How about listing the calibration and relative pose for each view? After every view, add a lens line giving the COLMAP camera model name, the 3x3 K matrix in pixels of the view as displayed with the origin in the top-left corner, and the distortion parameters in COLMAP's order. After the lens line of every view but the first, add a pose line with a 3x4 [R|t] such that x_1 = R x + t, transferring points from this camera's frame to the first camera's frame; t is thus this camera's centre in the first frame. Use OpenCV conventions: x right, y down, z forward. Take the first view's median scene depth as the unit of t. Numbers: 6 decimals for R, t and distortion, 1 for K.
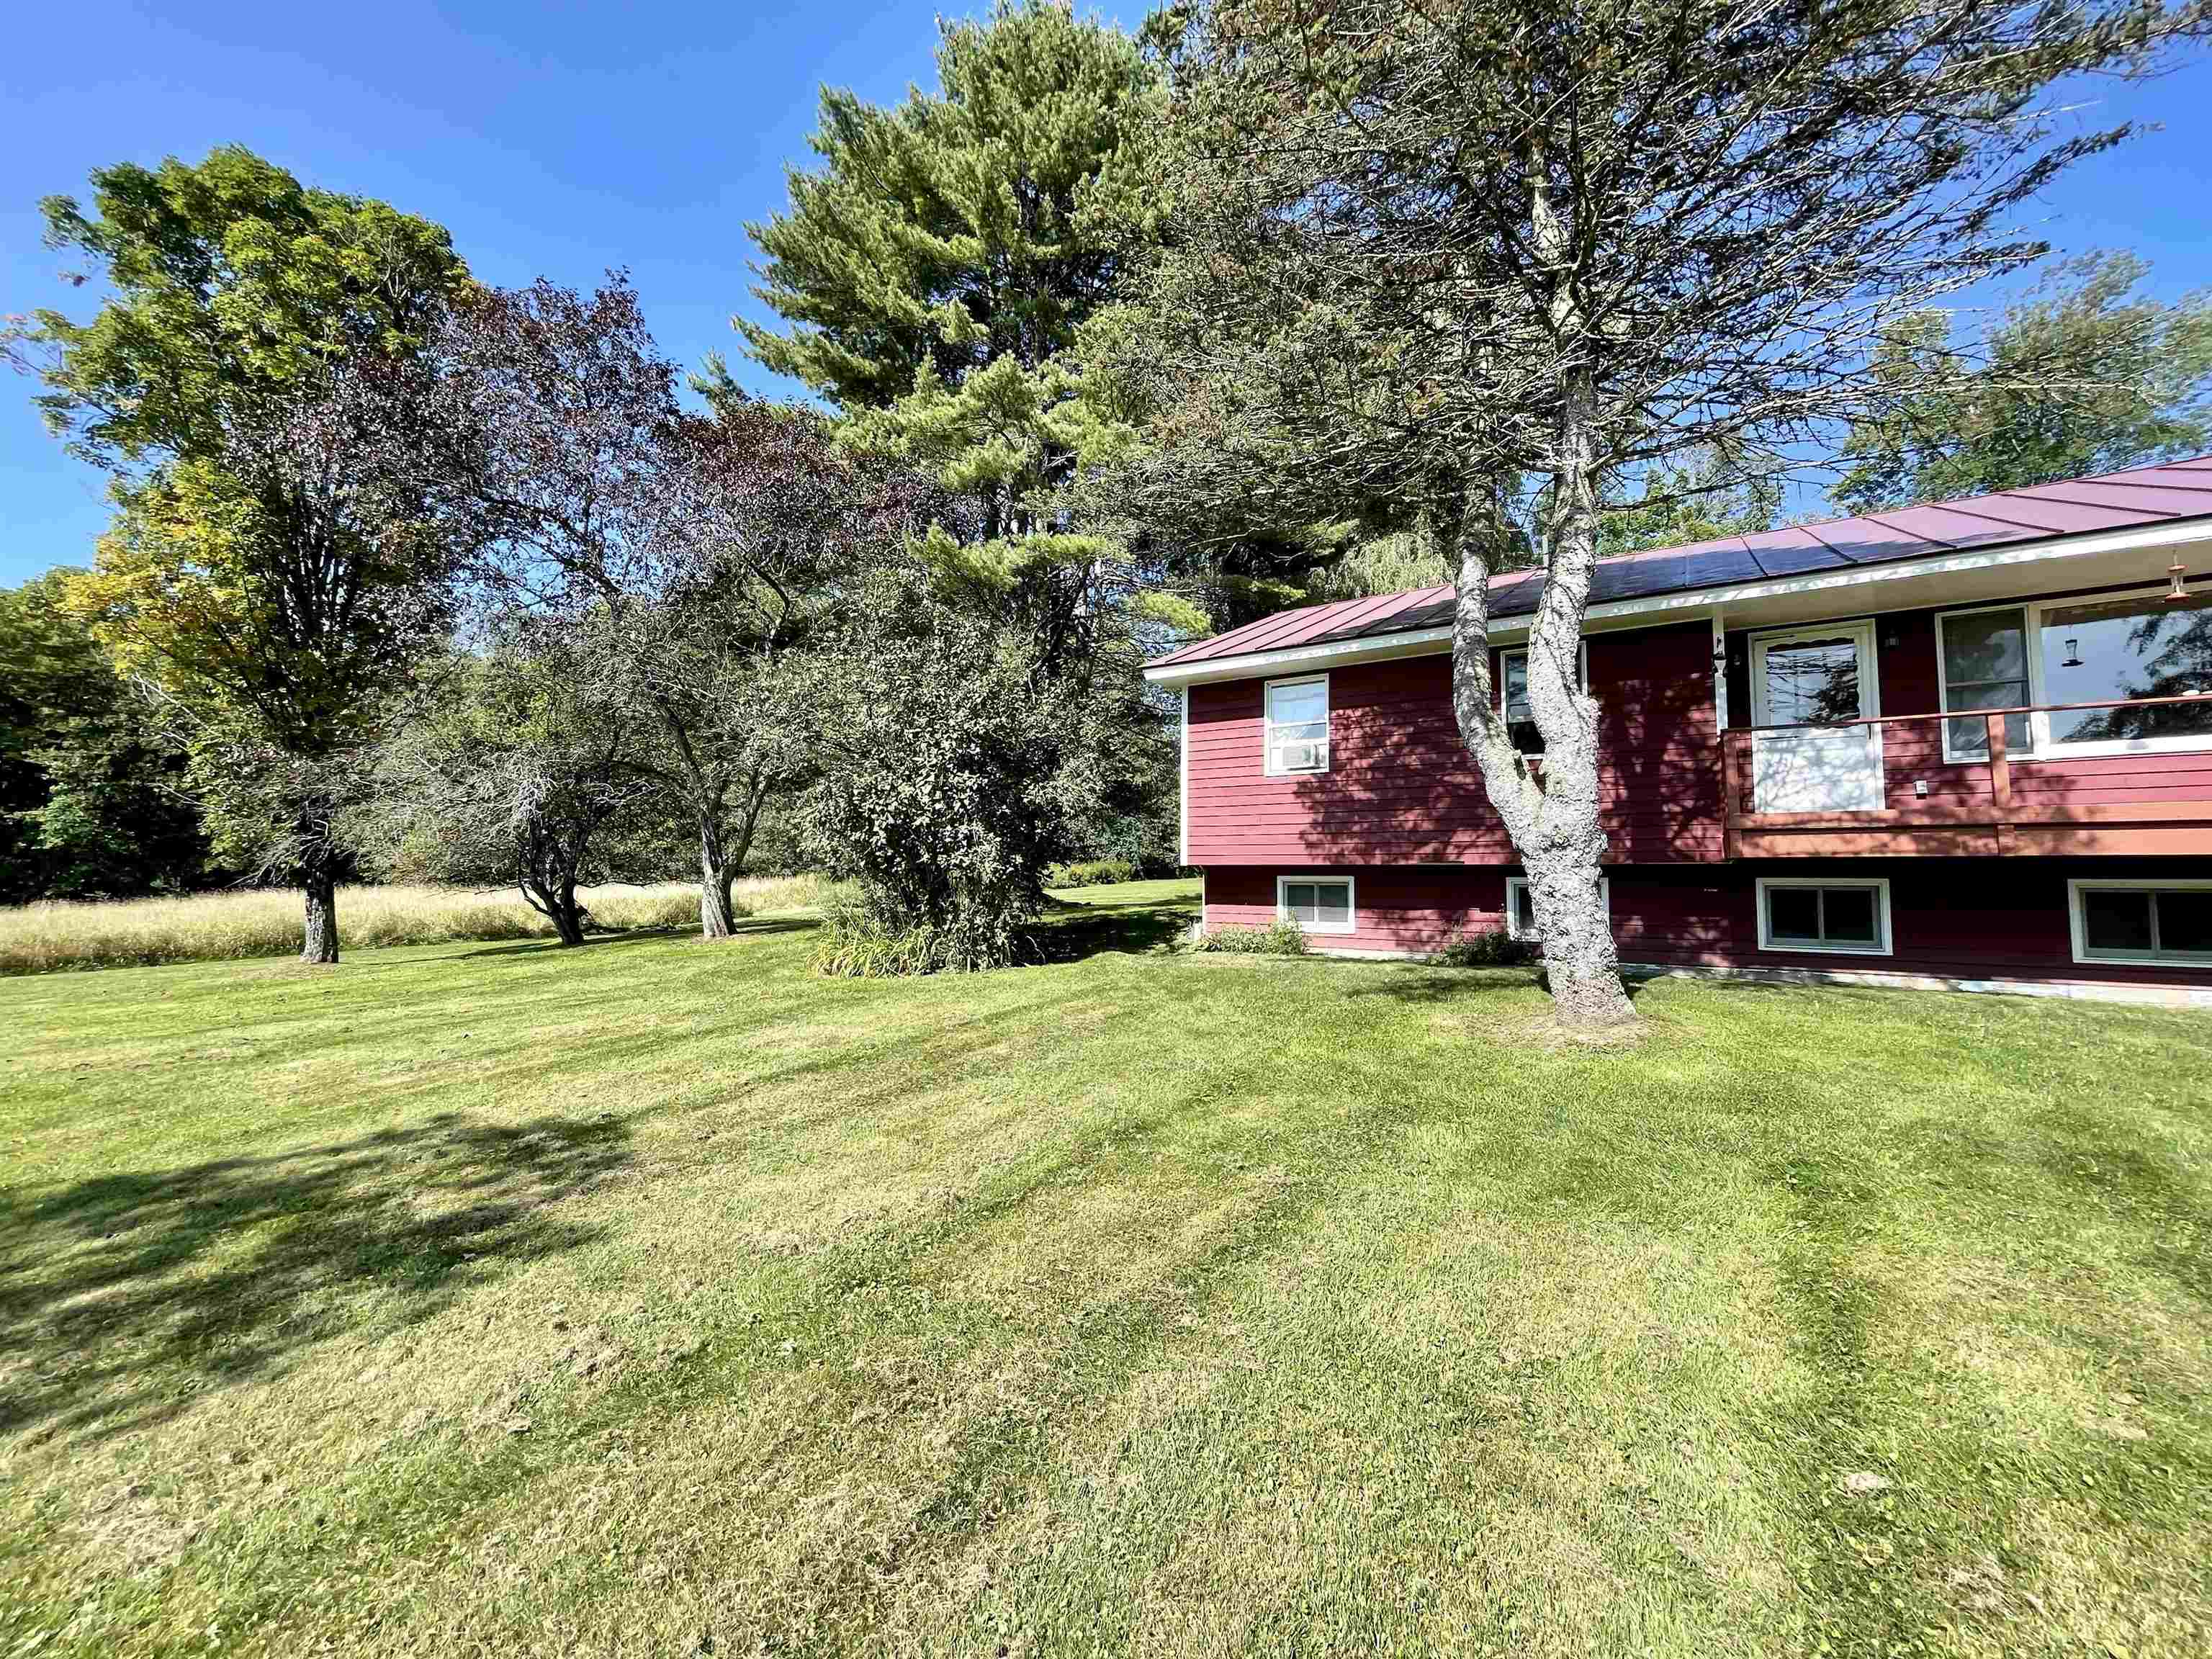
lens RADIAL K [[903.4, 0, 1106.0], [0, 903.4, 829.5], [0, 0, 1]] dist [-0.005174, -0.000563]
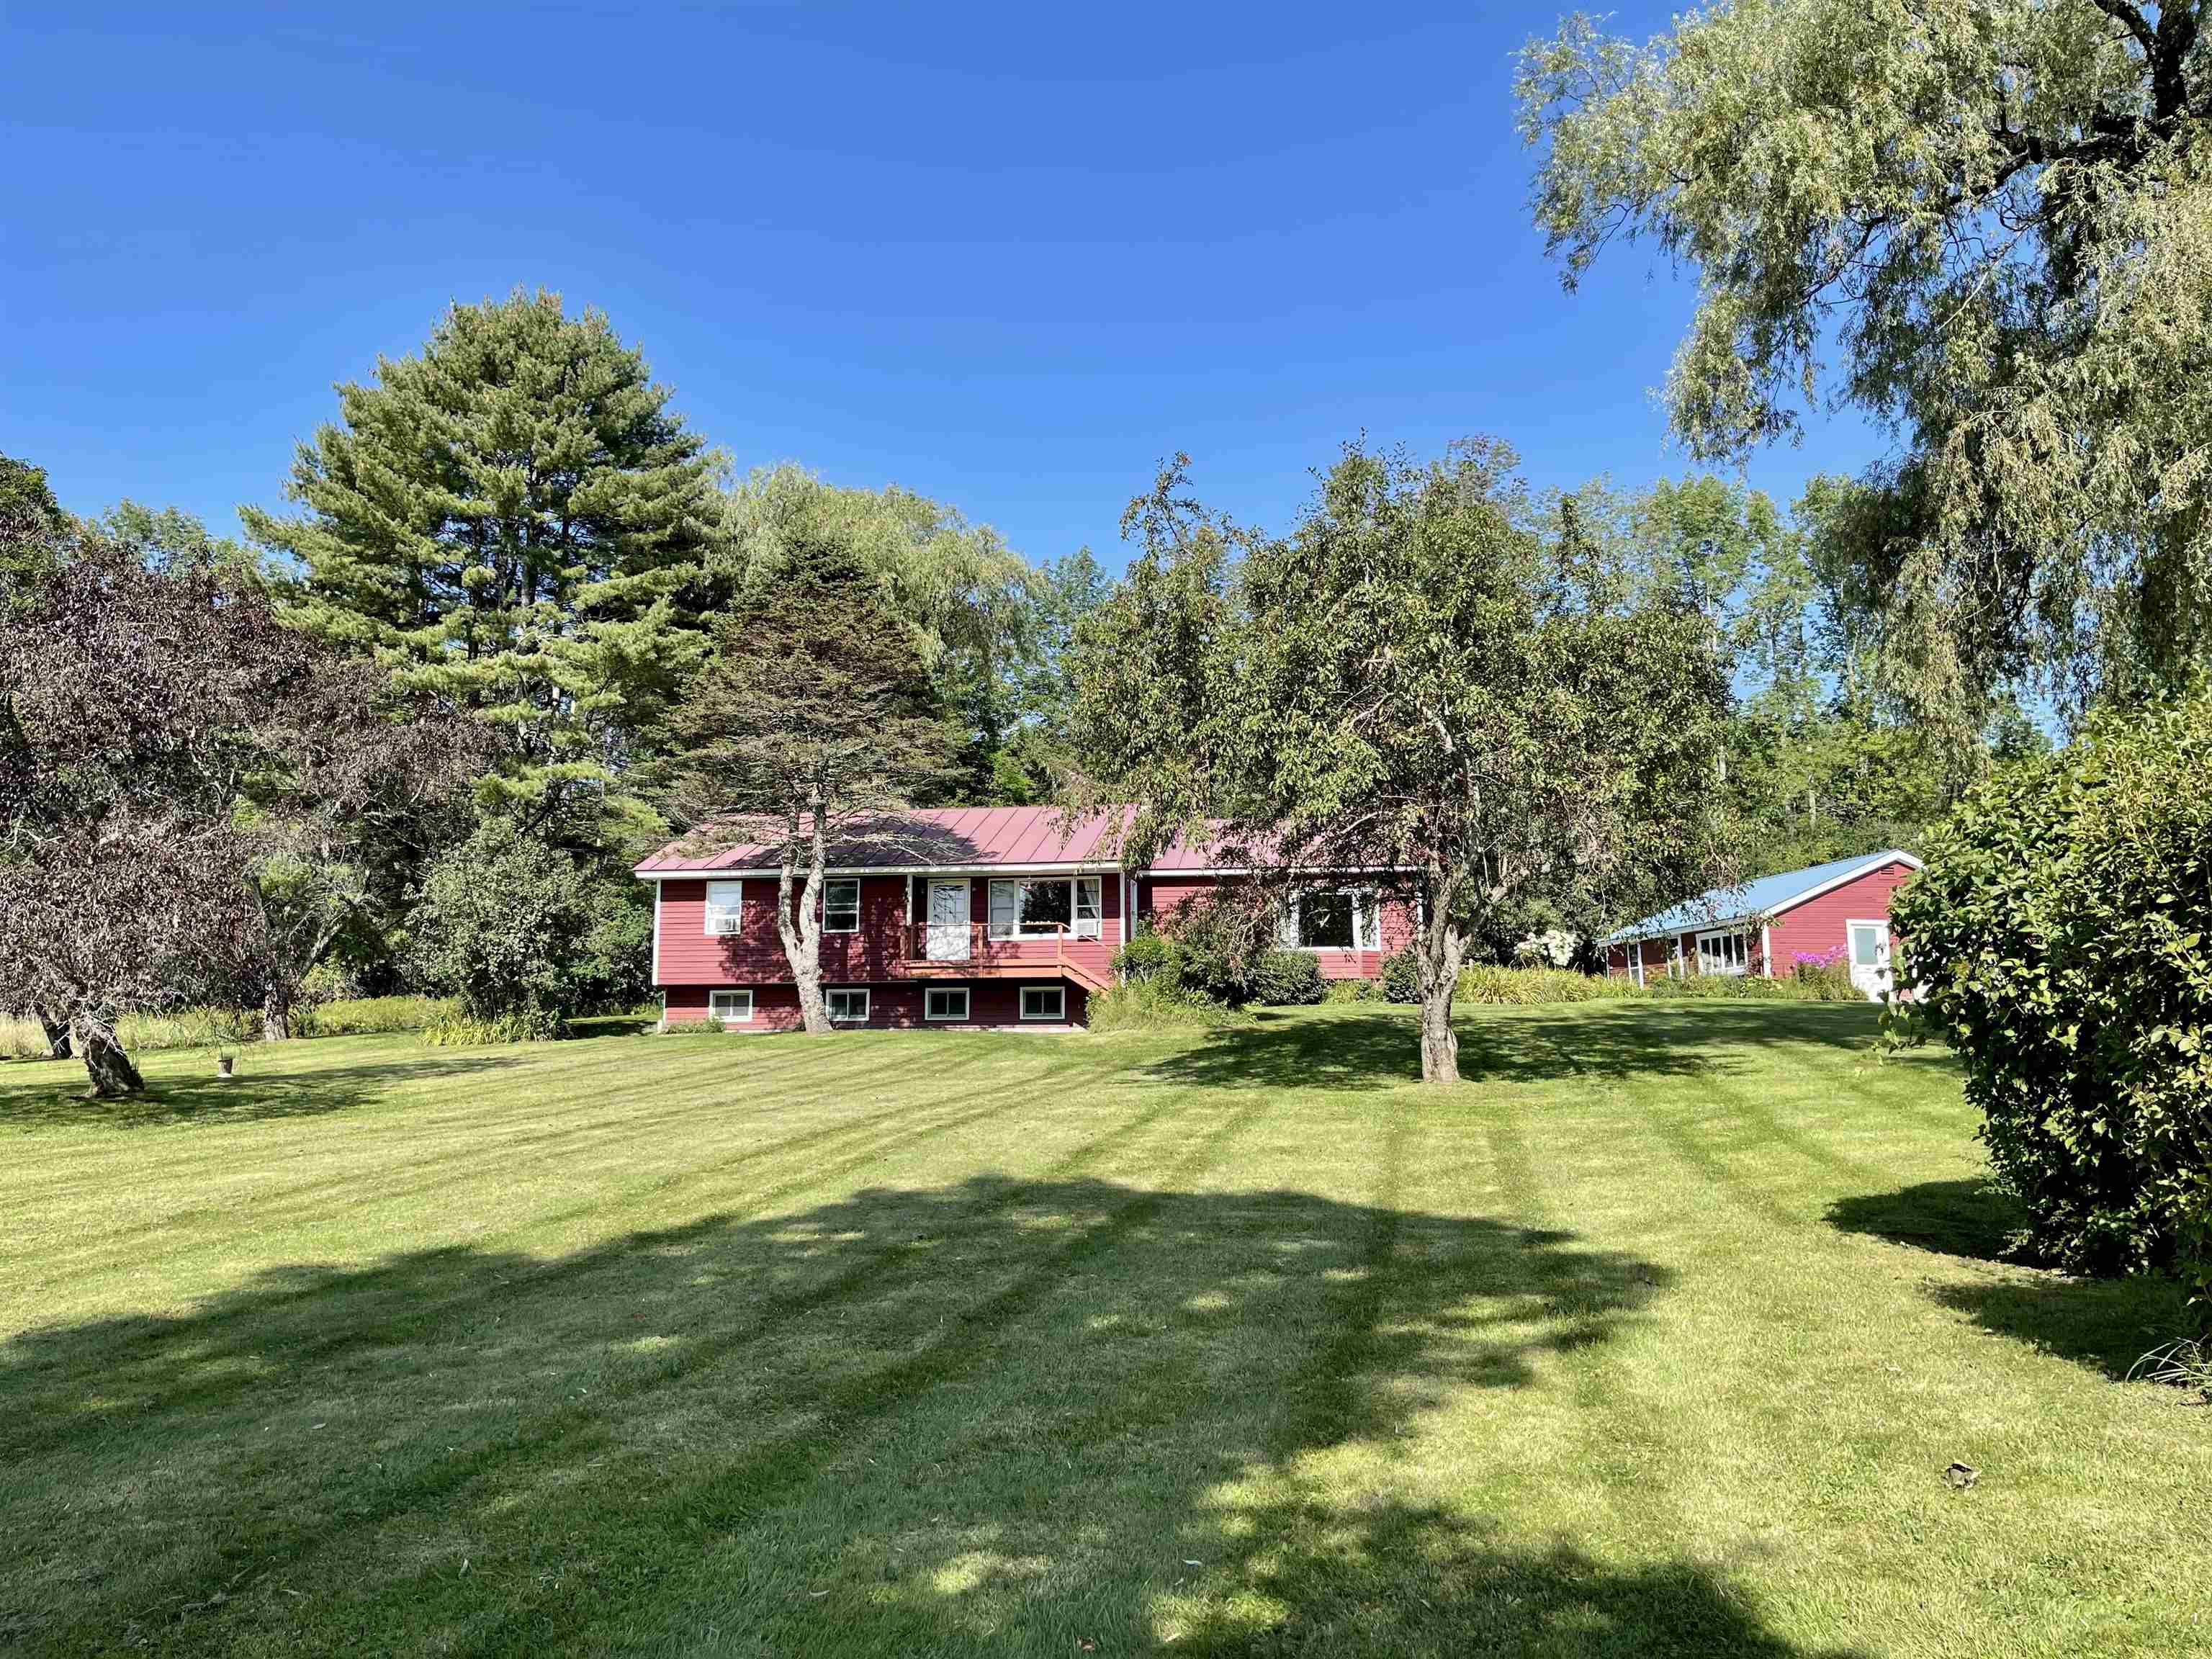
lens RADIAL K [[1704.3, 0, 1106.0], [0, 1704.3, 829.5], [0, 0, 1]] dist [0.070686, 0.000152]
pose [[0.917231, 0.038604, 0.396481, -0.476470], [-0.013500, 0.997734, -0.065915, -0.055183], [-0.398127, 0.055107, 0.915673, -2.598194]]
